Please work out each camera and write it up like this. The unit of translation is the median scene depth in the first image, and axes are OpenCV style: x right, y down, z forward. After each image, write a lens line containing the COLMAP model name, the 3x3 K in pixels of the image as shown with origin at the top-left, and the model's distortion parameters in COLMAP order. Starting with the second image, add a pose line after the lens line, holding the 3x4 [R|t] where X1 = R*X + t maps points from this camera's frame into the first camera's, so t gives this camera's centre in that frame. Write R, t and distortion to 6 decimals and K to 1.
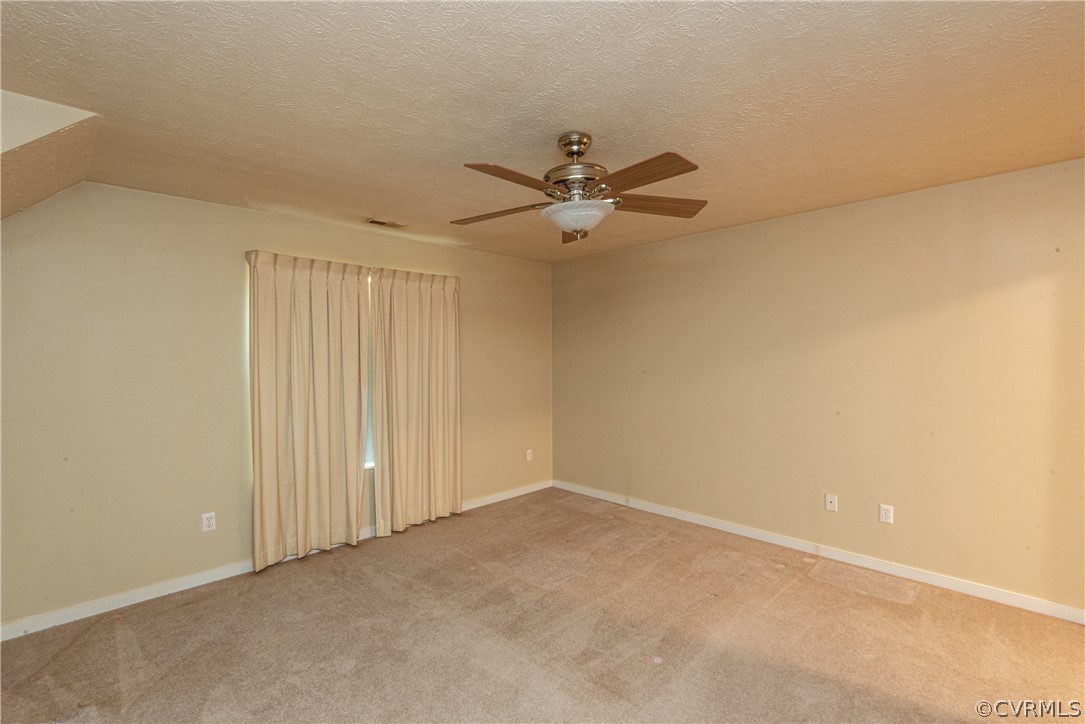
lens RADIAL K [[492.9, 0, 534.9], [0, 492.9, 363.6], [0, 0, 1]] dist [0.040189, -0.021637]
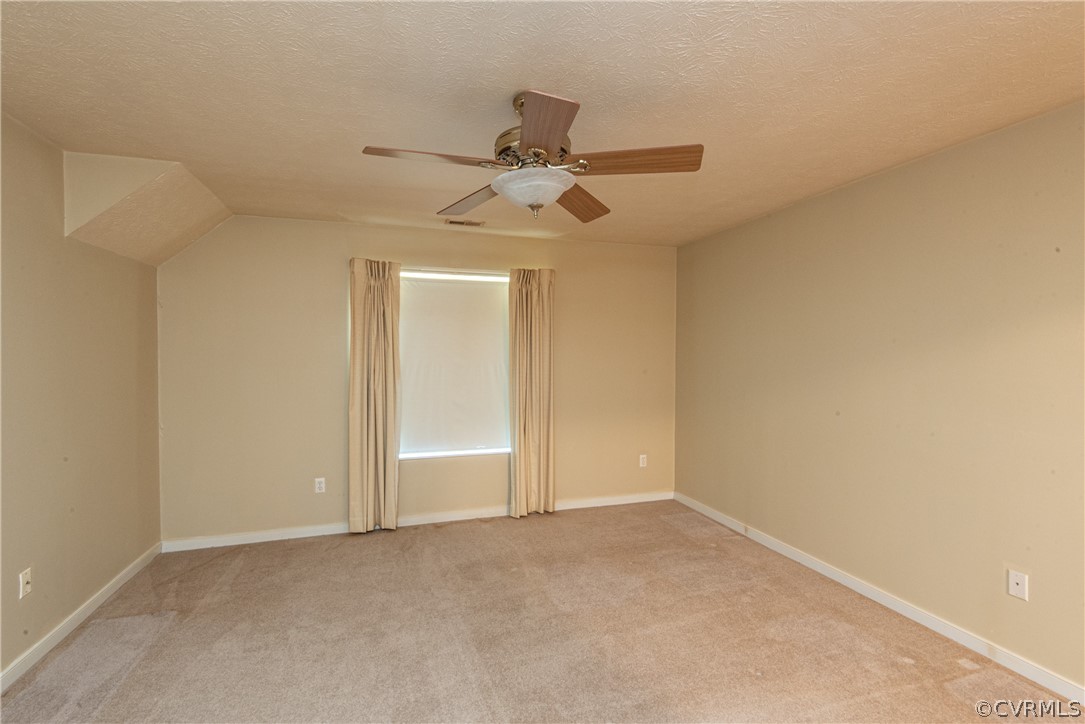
lens RADIAL K [[492.9, 0, 534.9], [0, 492.9, 363.6], [0, 0, 1]] dist [0.040189, -0.021637]
pose [[0.891760, 0.019630, -0.452082, 0.314533], [-0.015648, 0.999799, 0.012546, -0.001923], [0.452238, -0.004114, 0.891888, 0.144883]]
